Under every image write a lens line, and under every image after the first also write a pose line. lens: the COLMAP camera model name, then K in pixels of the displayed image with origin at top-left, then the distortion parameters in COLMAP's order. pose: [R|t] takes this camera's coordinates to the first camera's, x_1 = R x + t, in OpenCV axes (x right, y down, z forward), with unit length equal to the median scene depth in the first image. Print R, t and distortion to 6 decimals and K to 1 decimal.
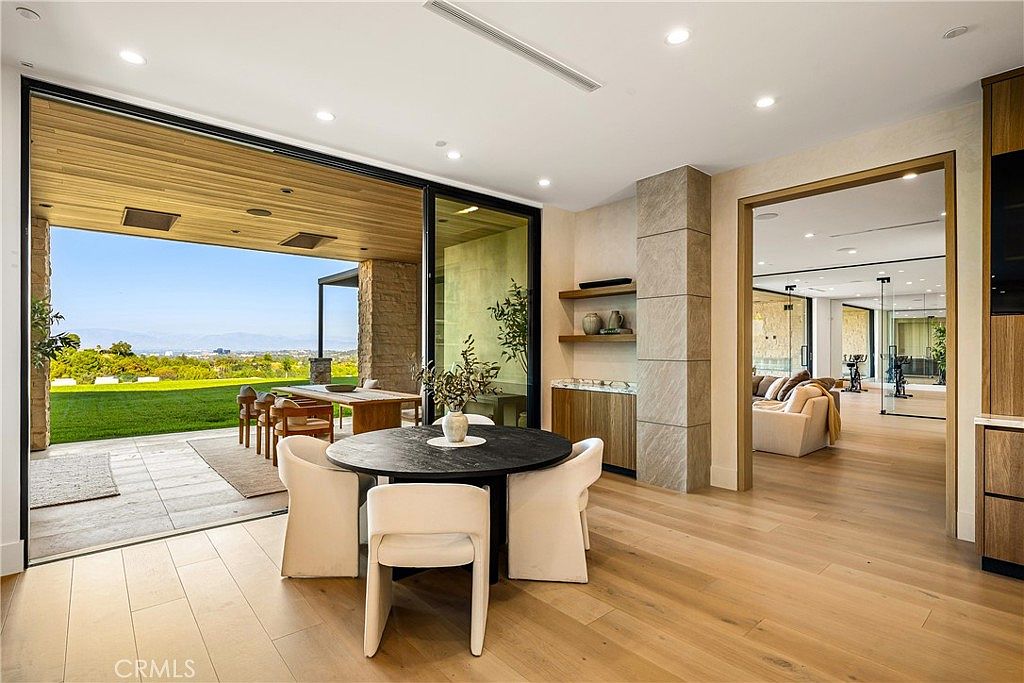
lens RADIAL K [[490.3, 0, 511.0], [0, 490.3, 343.8], [0, 0, 1]] dist [0.001987, 0.000106]
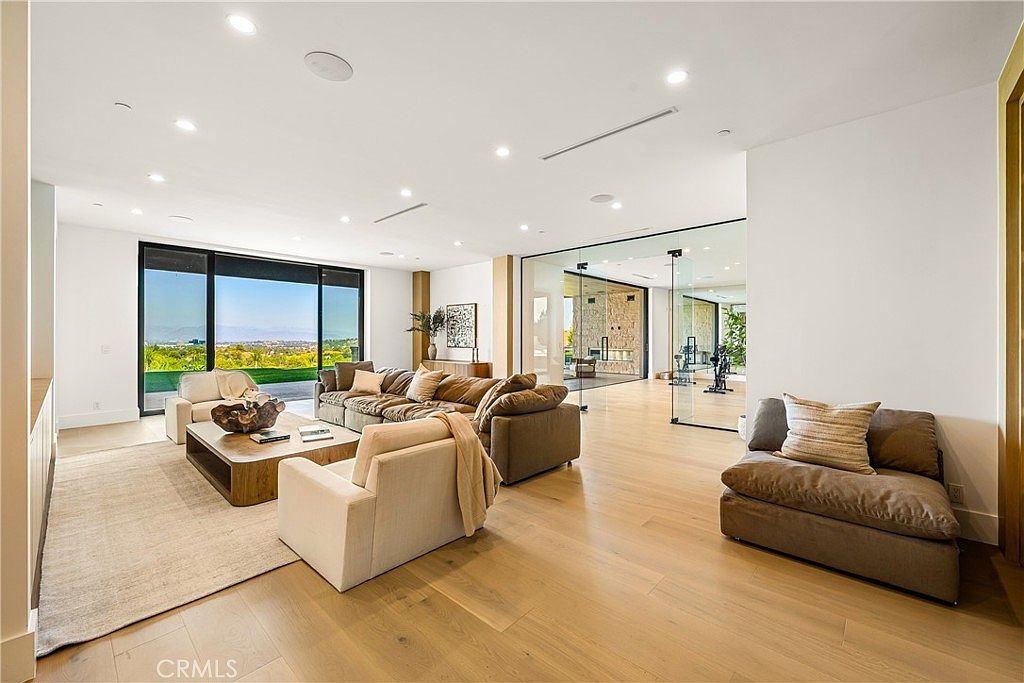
lens RADIAL K [[410.1, 0, 512.6], [0, 410.1, 337.1], [0, 0, 1]] dist [-0.001241, -0.000086]
pose [[0.992781, -0.001445, 0.119936, 0.308041], [0.000844, 0.999987, 0.005061, 0.000480], [-0.119942, -0.004923, 0.992769, 0.276250]]
